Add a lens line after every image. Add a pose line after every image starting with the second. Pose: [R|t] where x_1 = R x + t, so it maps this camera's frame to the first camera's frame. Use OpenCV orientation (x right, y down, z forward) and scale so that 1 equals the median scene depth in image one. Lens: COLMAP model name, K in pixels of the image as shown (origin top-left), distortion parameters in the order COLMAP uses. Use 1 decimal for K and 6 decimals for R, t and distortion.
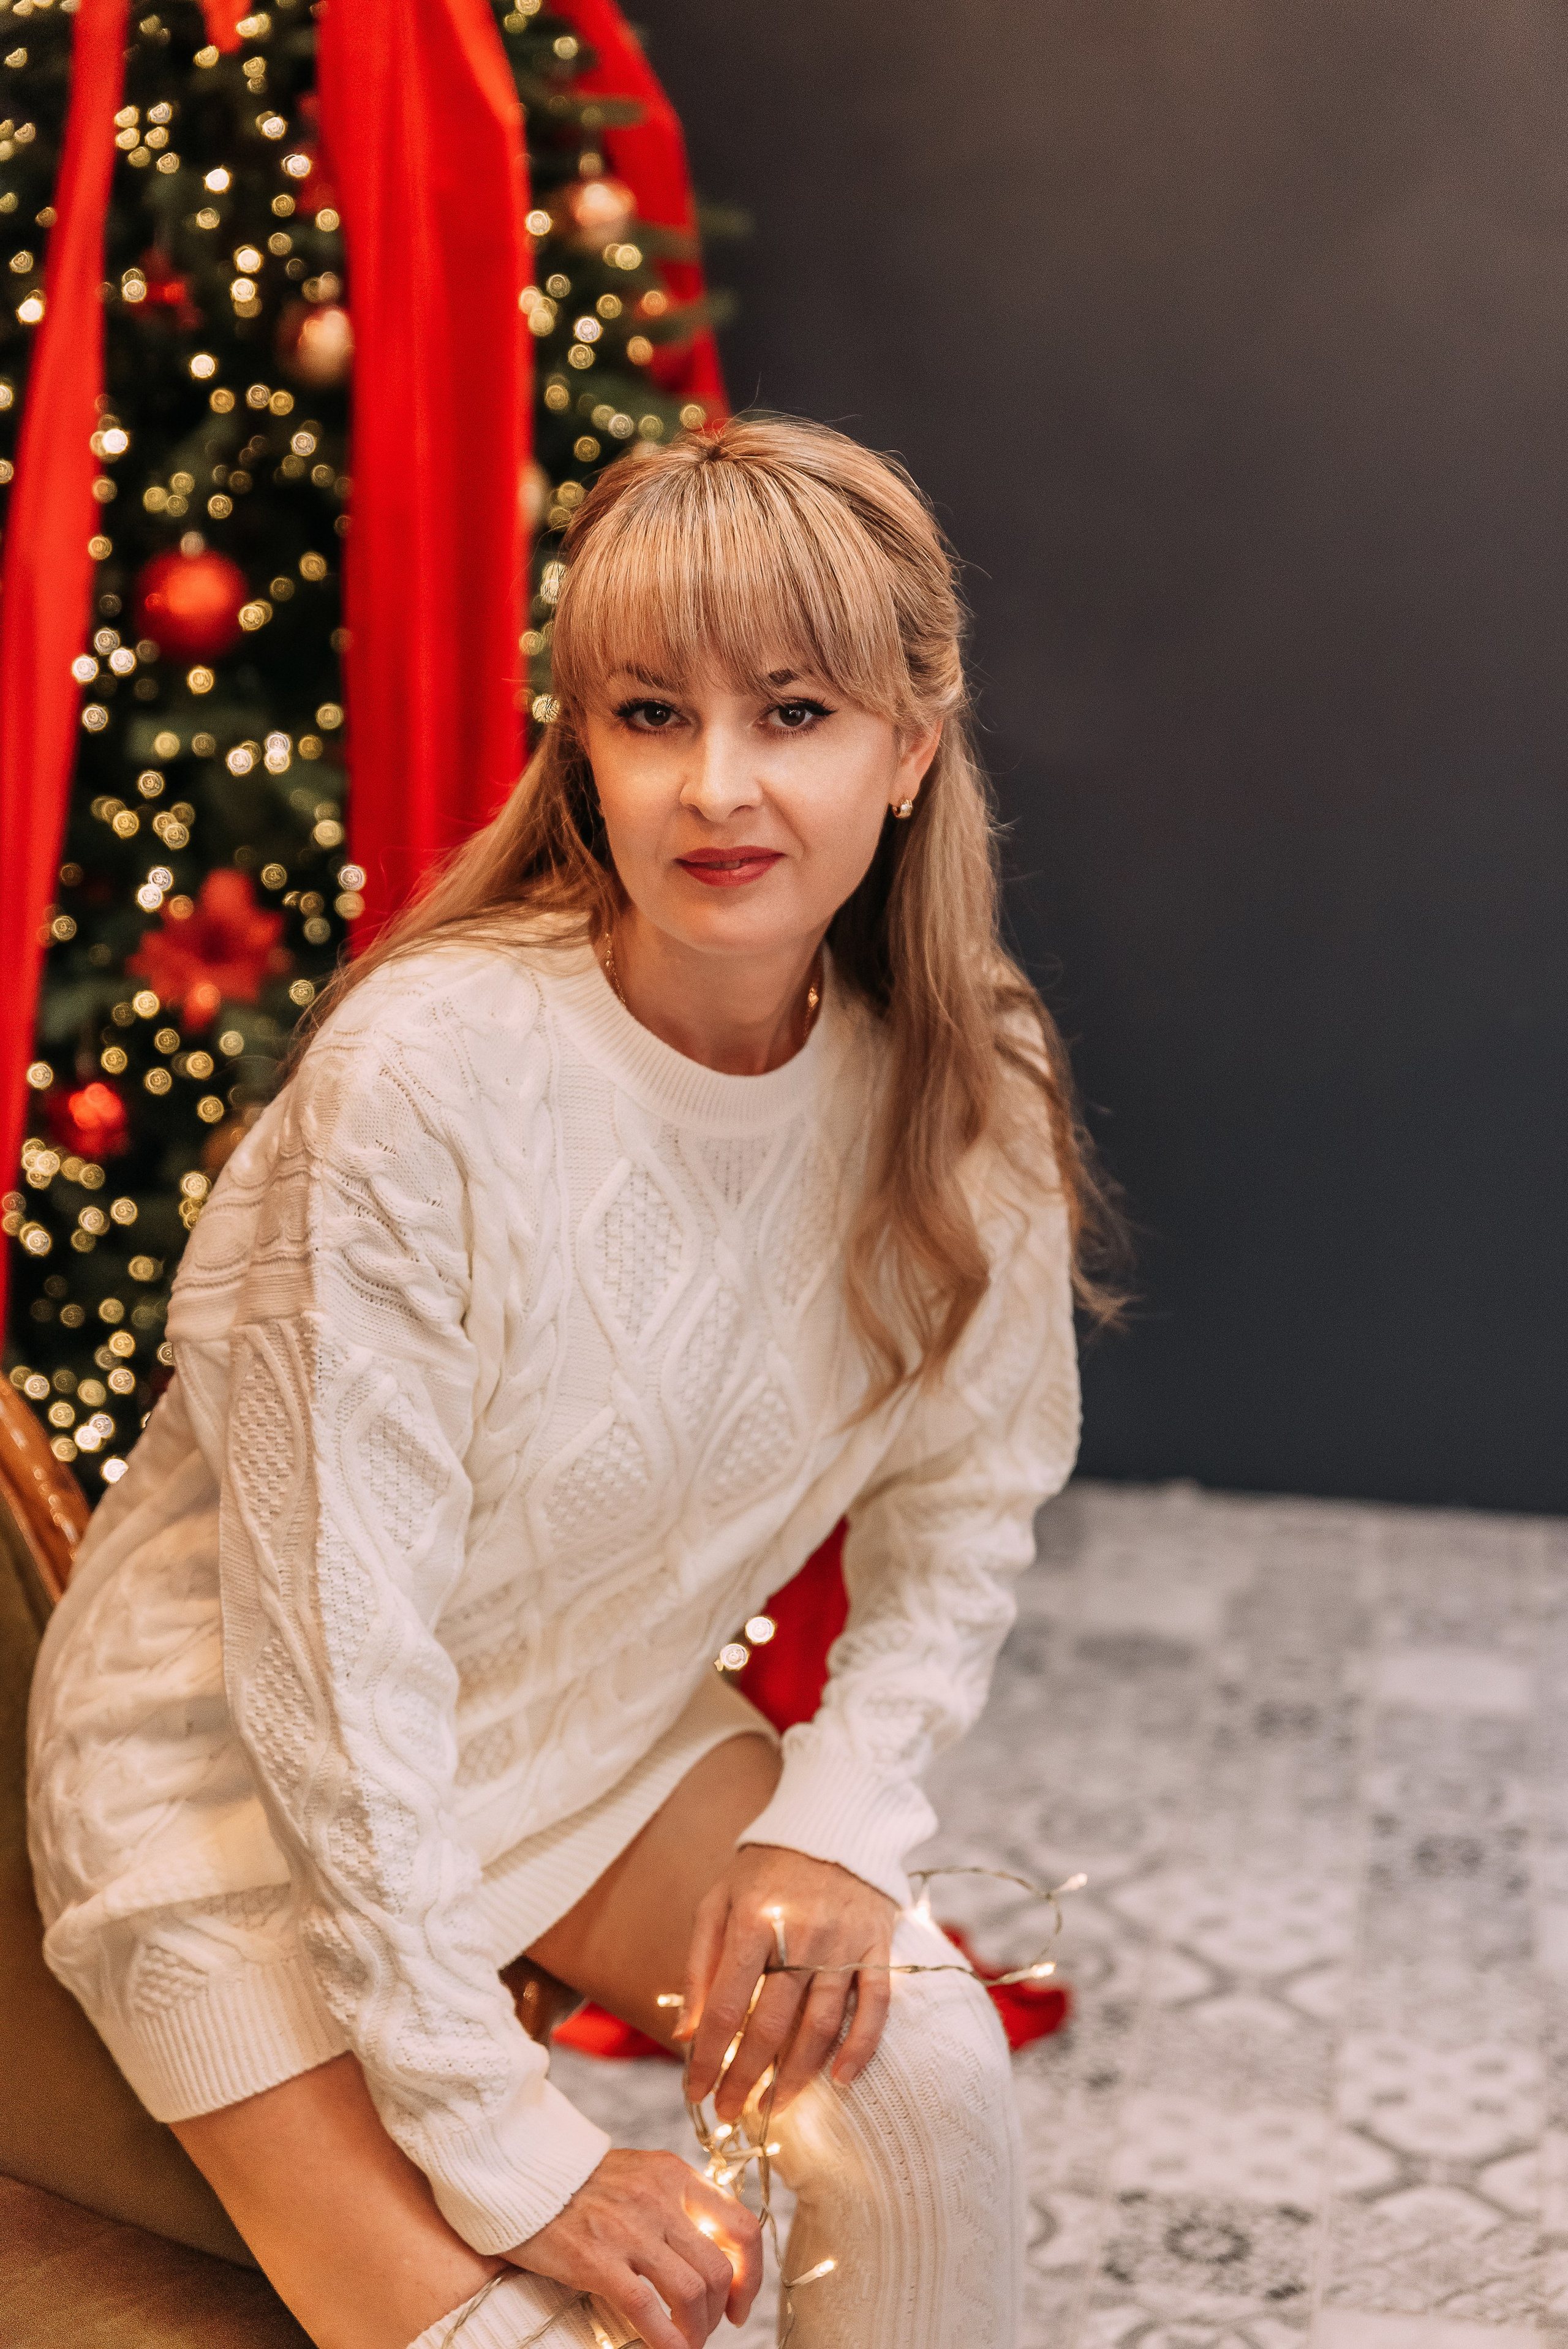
lens RADIAL K [[4276.5, 0, 784.0], [0, 4276.5, 1174.5], [0, 0, 1]] dist [0.018274, -0.224301]
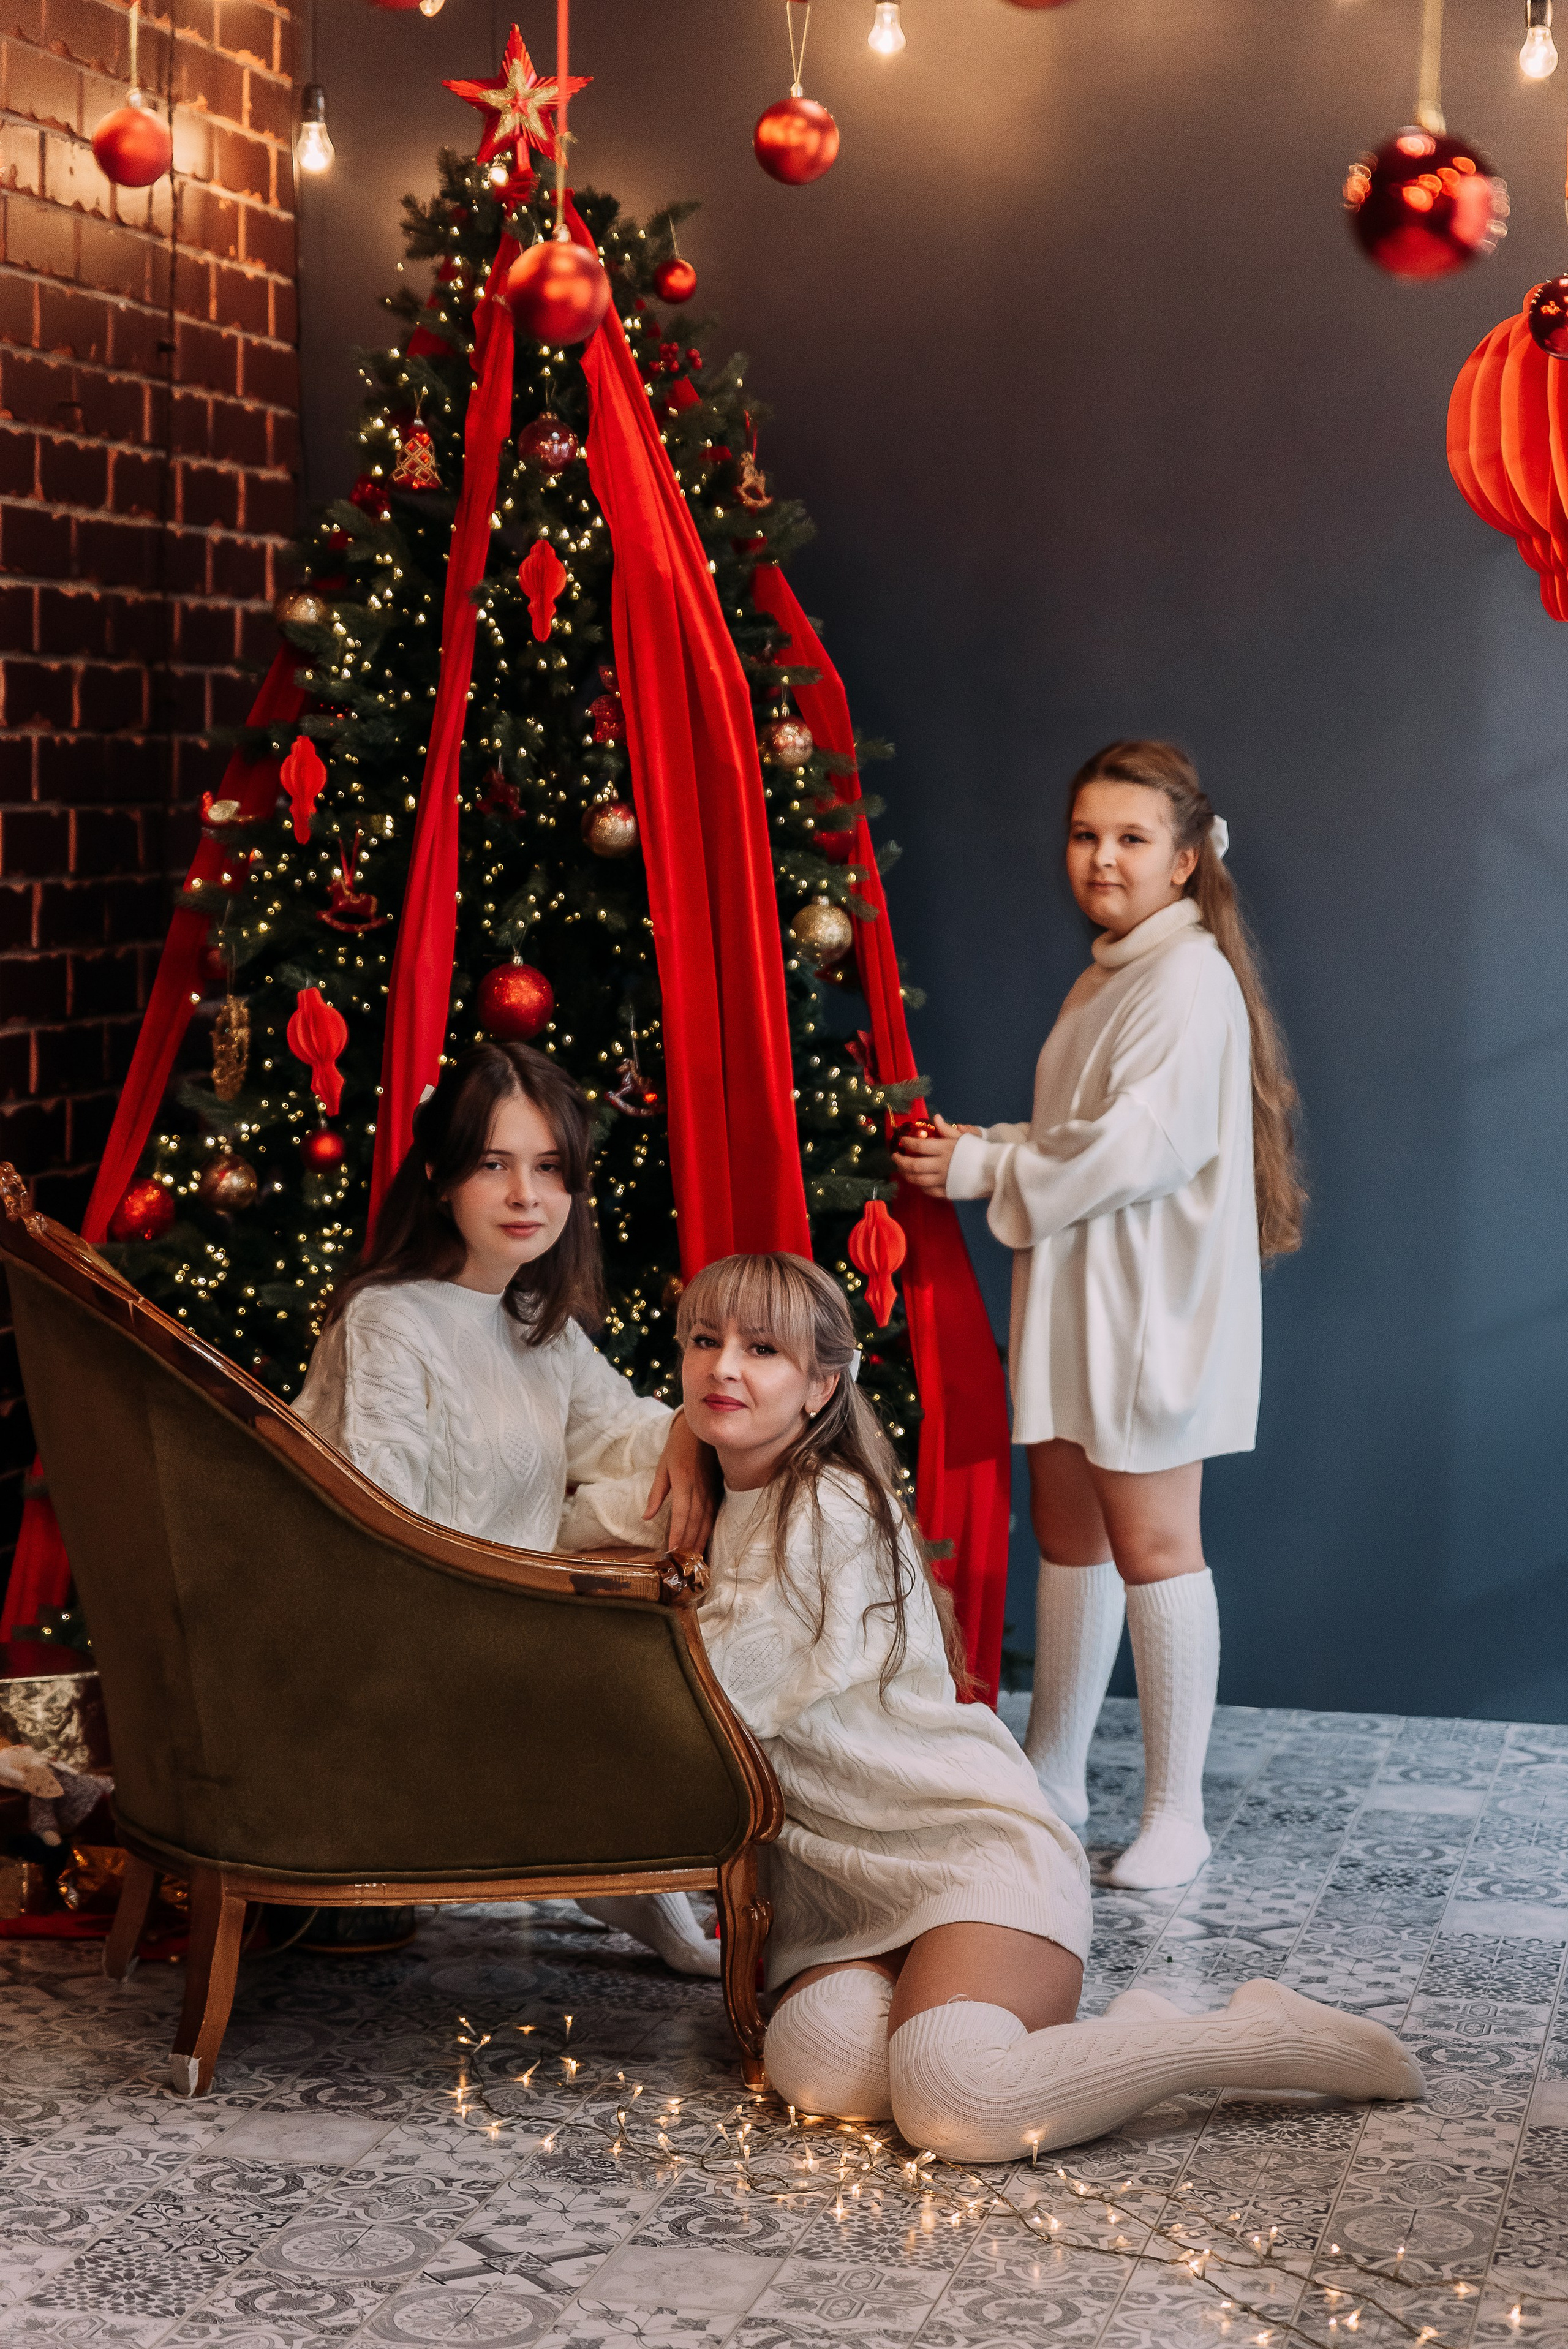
lens RADIAL K [[4771.6, 0, 824.6], [0, 4771.6, 1204.8], [0, 0, 1]] dist [0.019404, -0.320855]
pose [[0.998621, -0.006547, -0.052098, 0.062274], [-0.000285, 0.991507, -0.130051, 0.171141], [0.052506, 0.129886, 0.990138, -0.708113]]
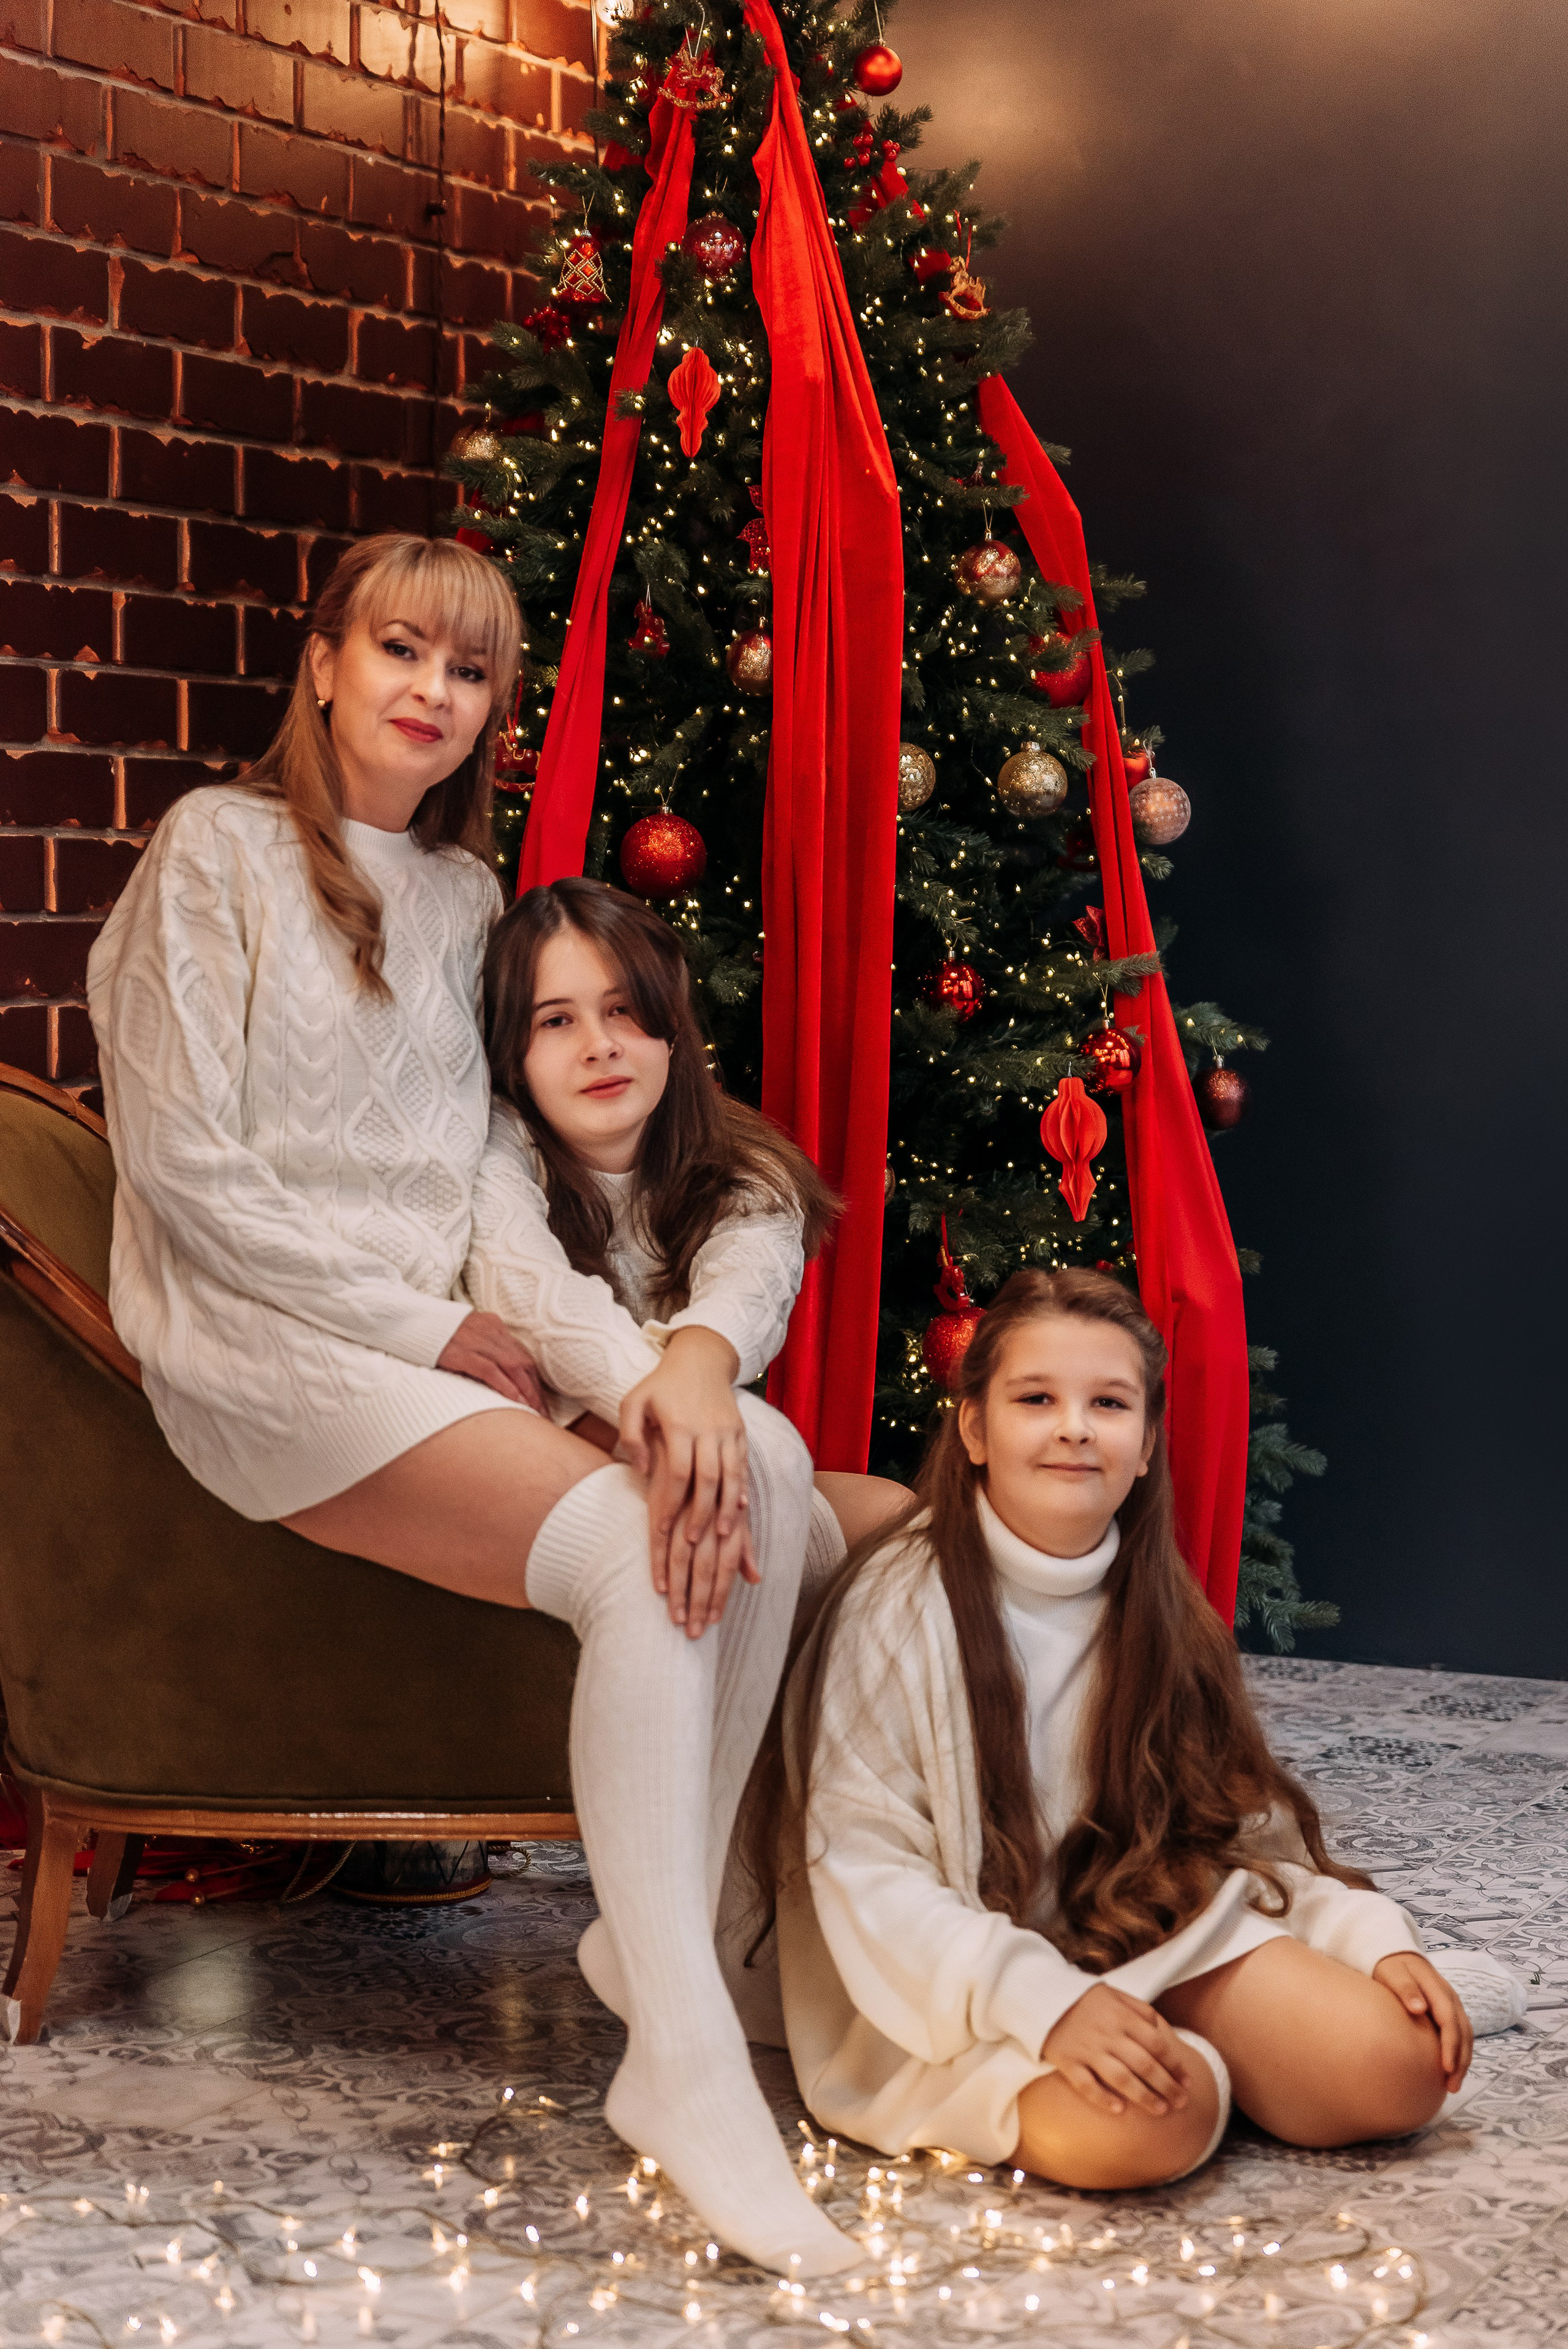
lens RADIAL K [[4394.6, 0, 784.0], [0, 4394.6, 1174.5], [0, 0, 1]] dist [-0.023563, -0.007078]
pose [[0.954534, -0.011522, -0.297880, 0.340892], [-0.036828, 0.987040, -0.156189, 0.199771], [0.295819, 0.160058, 0.941739, -0.310450]]
